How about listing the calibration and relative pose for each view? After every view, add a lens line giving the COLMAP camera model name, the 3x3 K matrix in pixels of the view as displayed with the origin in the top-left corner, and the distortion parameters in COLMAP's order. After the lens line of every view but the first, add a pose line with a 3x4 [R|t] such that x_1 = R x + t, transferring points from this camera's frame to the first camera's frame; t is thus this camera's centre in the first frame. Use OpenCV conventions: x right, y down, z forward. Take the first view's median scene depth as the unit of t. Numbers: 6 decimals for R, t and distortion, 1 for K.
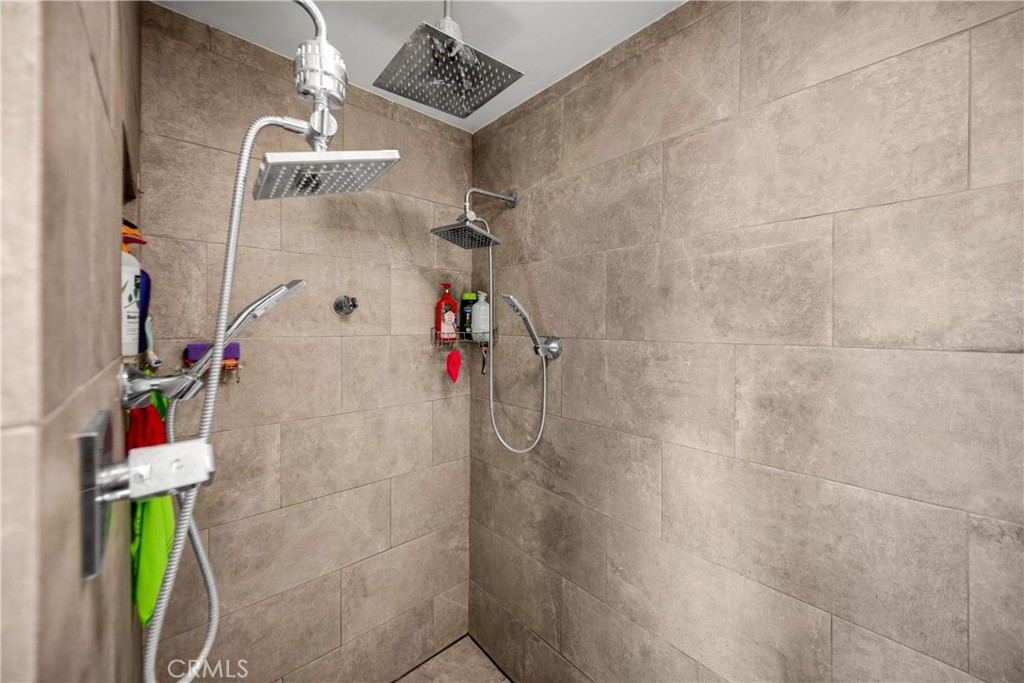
lens RADIAL K [[436.2, 0, 513.8], [0, 436.2, 326.9], [0, 0, 1]] dist [-0.000585, -0.000107]
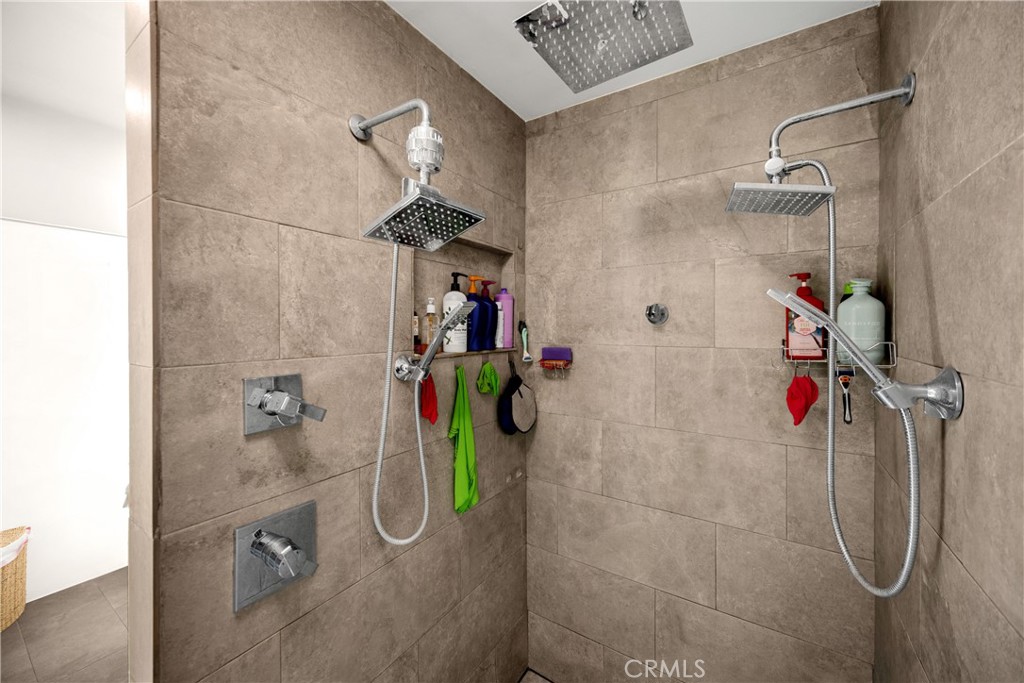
lens RADIAL K [[402.7, 0, 509.4], [0, 402.7, 329.3], [0, 0, 1]] dist [-0.002745, -0.000178]
pose [[0.185856, 0.002716, -0.982573, 0.409778], [-0.002231, 0.999995, 0.002342, -0.017189], [0.982574, 0.001757, 0.185861, 0.516830]]
